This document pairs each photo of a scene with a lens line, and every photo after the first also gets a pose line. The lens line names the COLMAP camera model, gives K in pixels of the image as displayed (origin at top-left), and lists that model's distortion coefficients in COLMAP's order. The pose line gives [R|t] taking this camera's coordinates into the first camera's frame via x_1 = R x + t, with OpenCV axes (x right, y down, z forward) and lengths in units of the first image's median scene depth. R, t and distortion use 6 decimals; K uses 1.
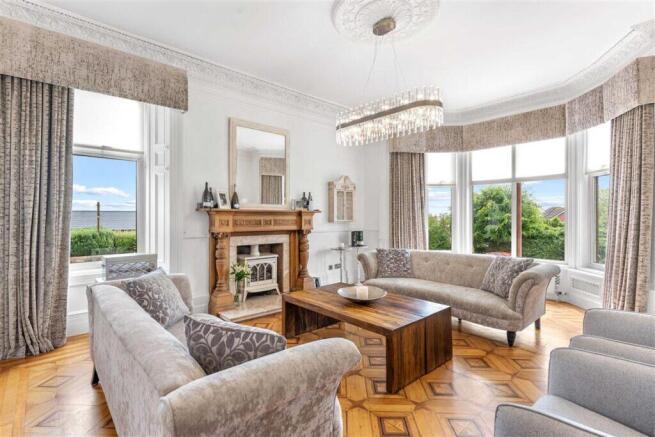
lens RADIAL K [[315.0, 0, 328.6], [0, 315.0, 216.3], [0, 0, 1]] dist [0.005186, 0.000788]
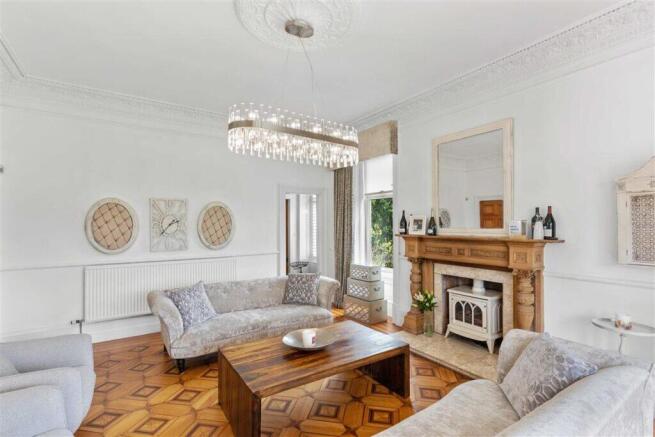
lens RADIAL K [[315.0, 0, 329.7], [0, 315.0, 223.9], [0, 0, 1]] dist [0.005186, 0.000788]
pose [[-0.143875, -0.001728, -0.989594, 0.663282], [0.004649, 0.999986, -0.002422, -0.052393], [0.989585, -0.004949, -0.143865, 0.797014]]
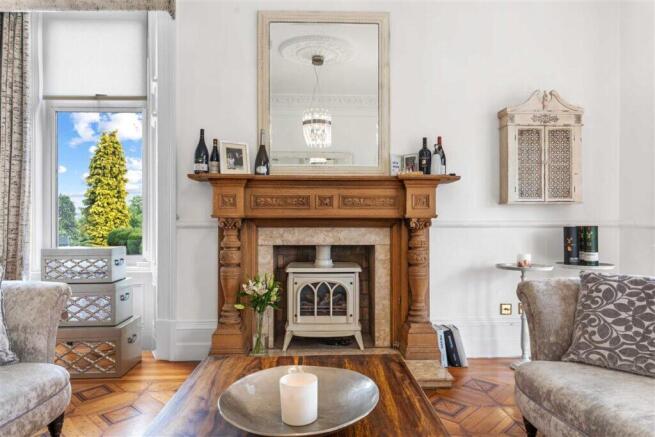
lens RADIAL K [[425.7, 0, 326.2], [0, 425.7, 217.3], [0, 0, 1]] dist [0.001620, 0.000771]
pose [[0.760630, 0.000116, -0.649185, 0.250309], [0.001814, 0.999996, 0.002304, 0.043921], [0.649183, -0.002930, 0.760627, 0.494902]]
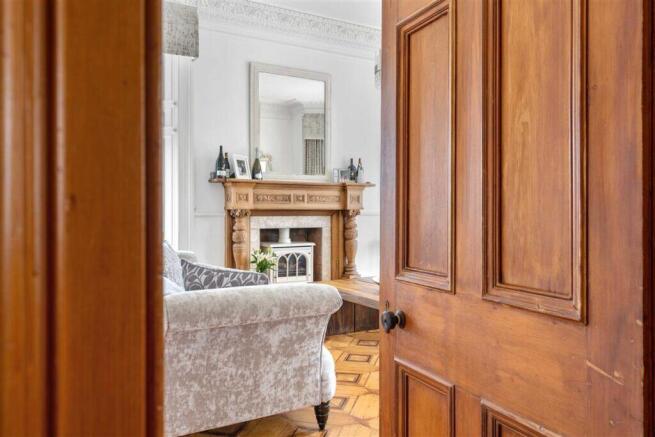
lens RADIAL K [[515.6, 0, 326.5], [0, 515.6, 213.5], [0, 0, 1]] dist [0.014741, -0.001914]
pose [[0.979282, 0.000385, -0.202502, 0.121302], [0.000949, 0.999978, 0.006493, 0.048371], [0.202500, -0.006550, 0.979260, -0.196175]]
